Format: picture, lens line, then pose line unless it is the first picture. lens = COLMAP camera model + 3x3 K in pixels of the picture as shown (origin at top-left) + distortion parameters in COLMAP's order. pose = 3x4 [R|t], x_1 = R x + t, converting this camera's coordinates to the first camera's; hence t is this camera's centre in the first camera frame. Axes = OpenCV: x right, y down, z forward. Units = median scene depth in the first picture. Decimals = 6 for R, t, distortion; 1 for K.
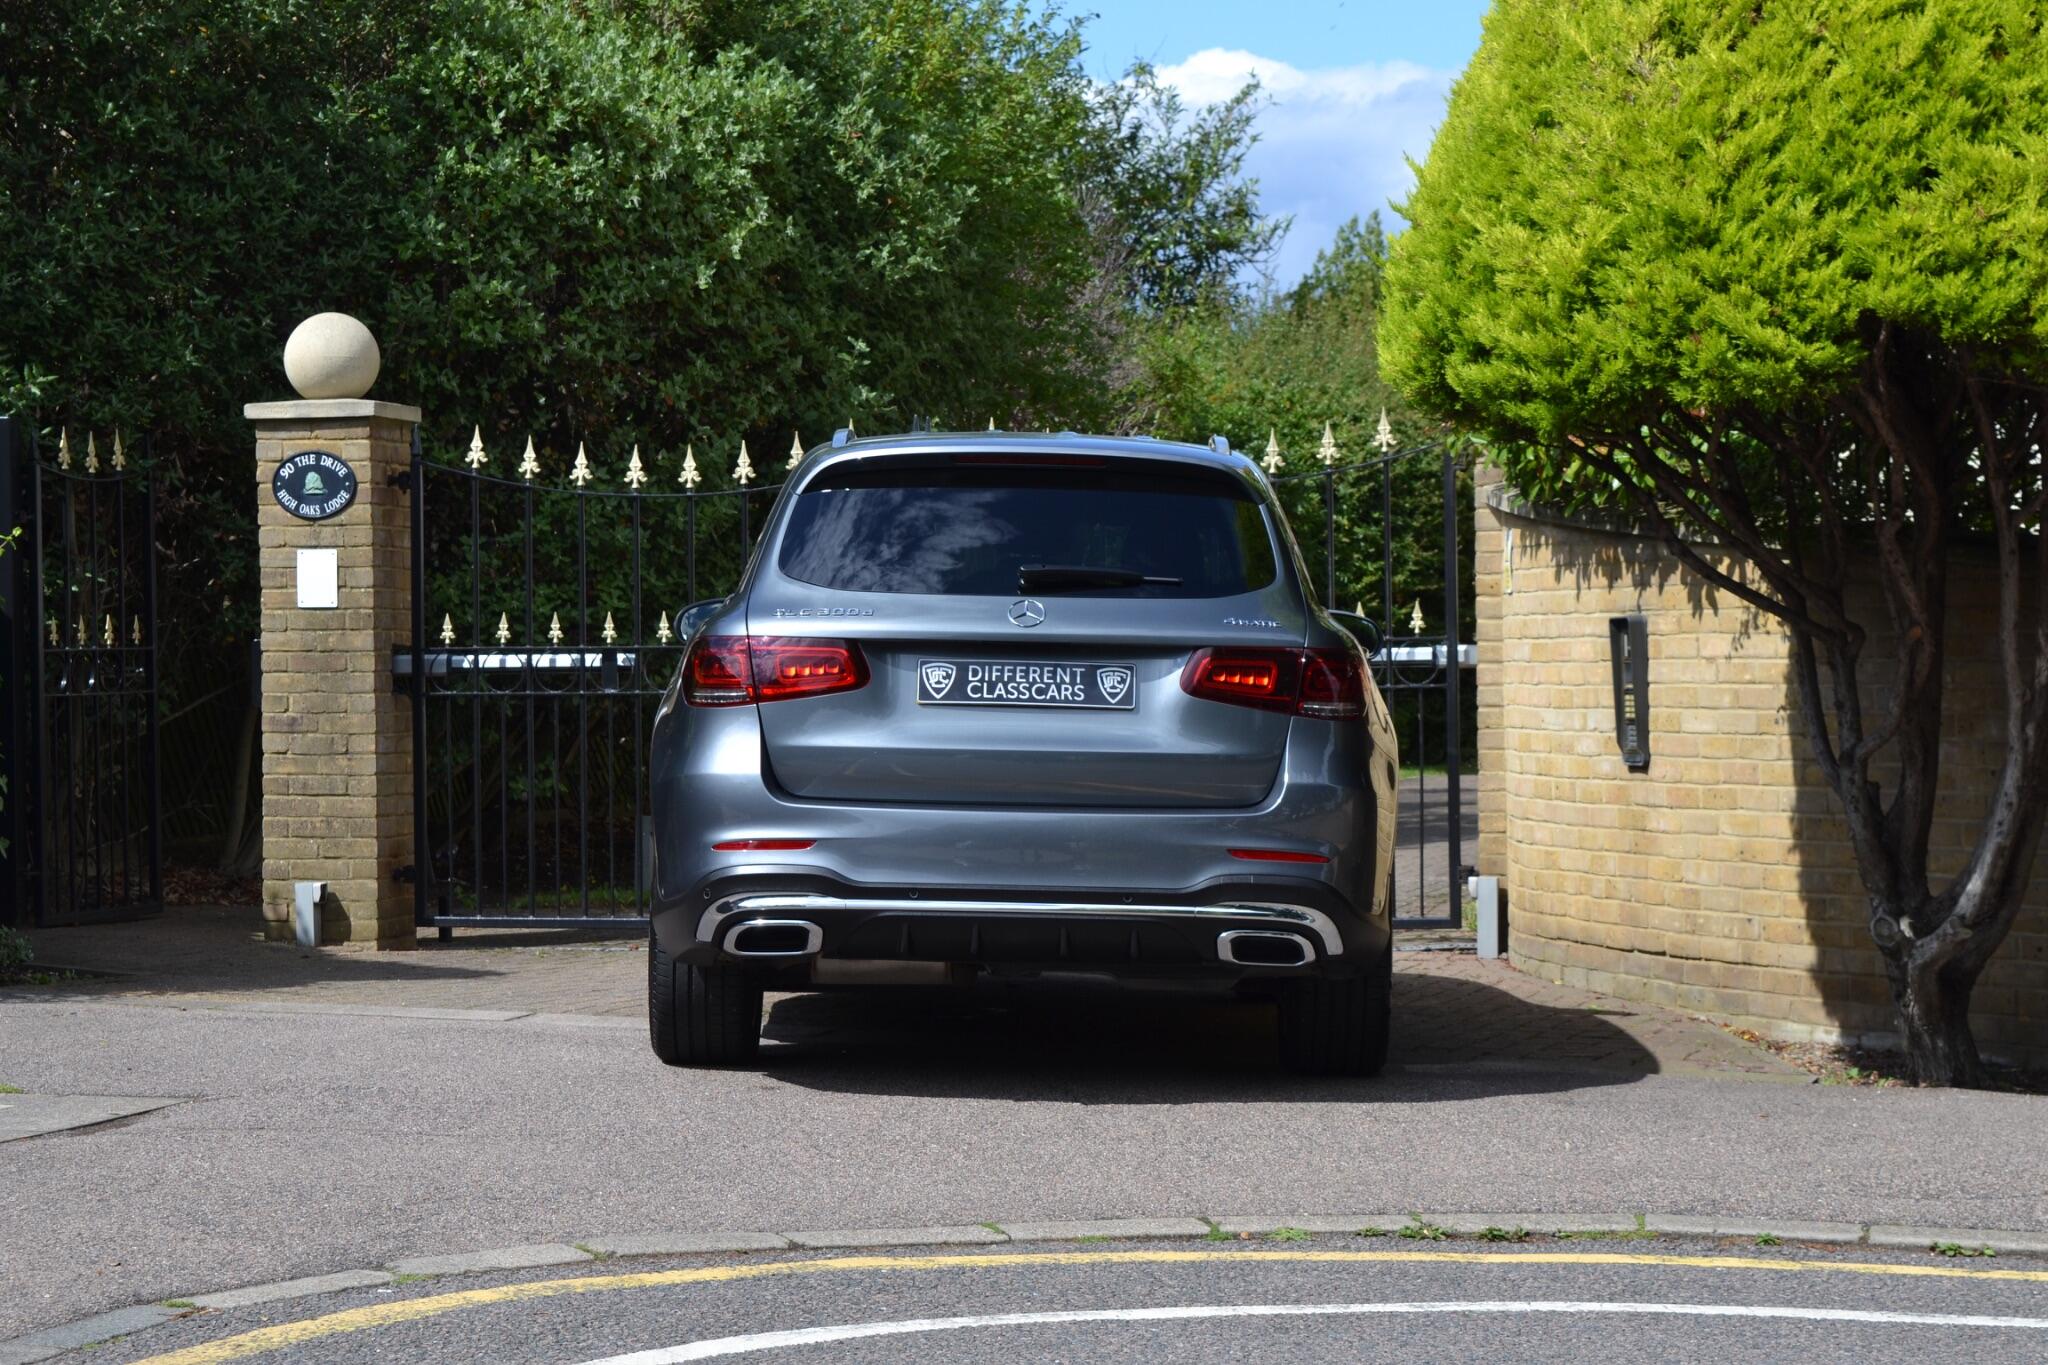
lens RADIAL K [[5106.5, 0, 1035.0], [0, 5106.5, 674.8], [0, 0, 1]] dist [0.736310, 0.000000]
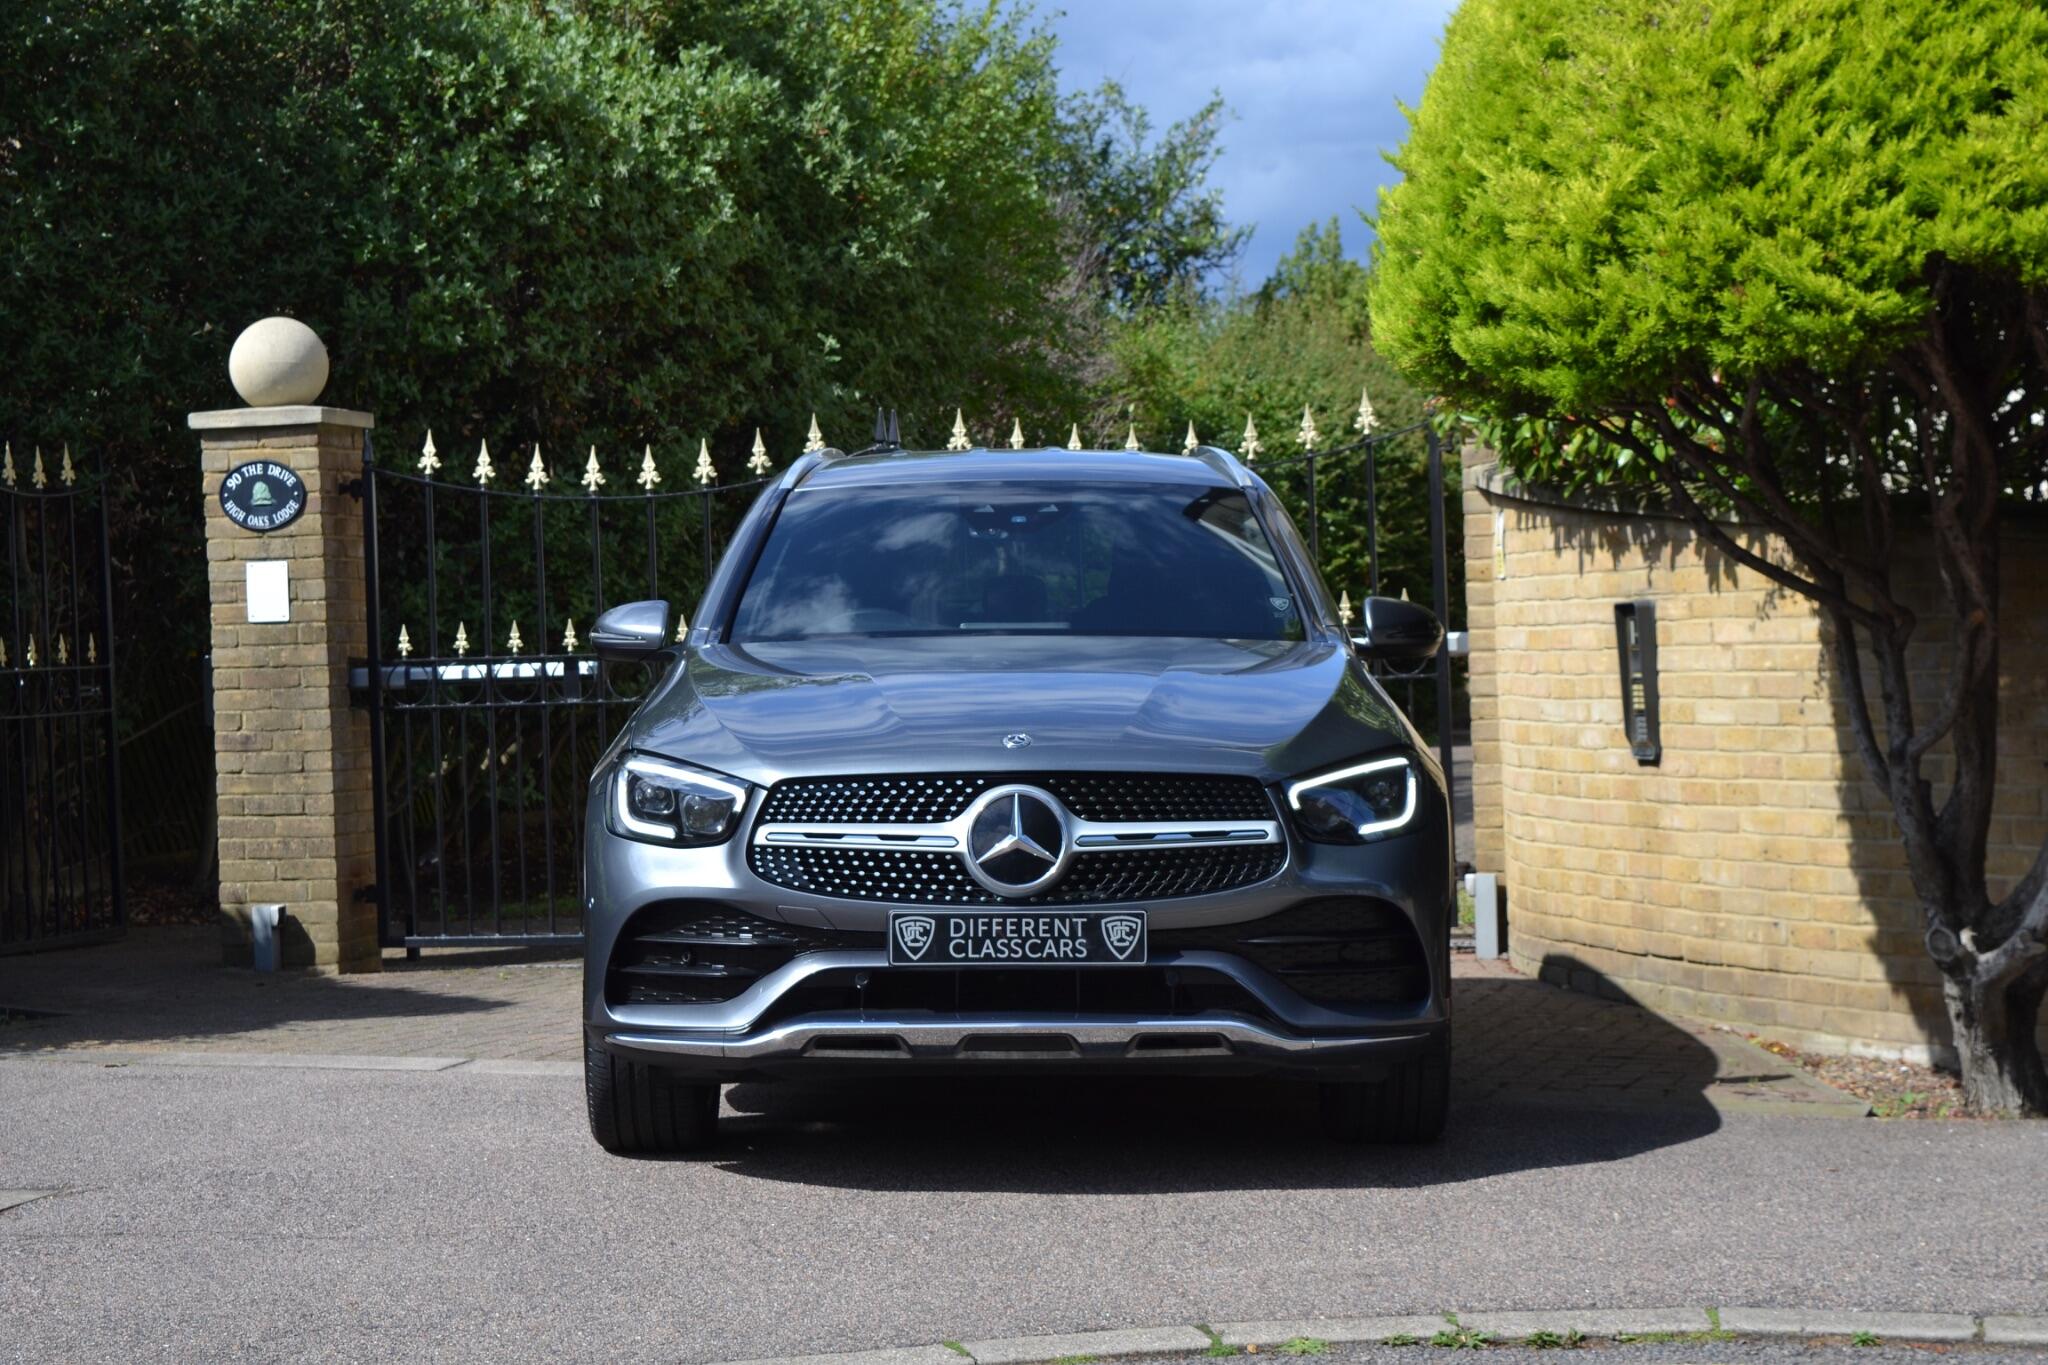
lens RADIAL K [[4760.5, 0, 1007.9], [0, 4760.5, 693.1], [0, 0, 1]] dist [0.502028, 0.000000]
pose [[0.999708, -0.023846, -0.003799, 0.003481], [0.023874, 0.999687, 0.007535, -0.003839], [0.003618, -0.007624, 0.999964, 0.120680]]
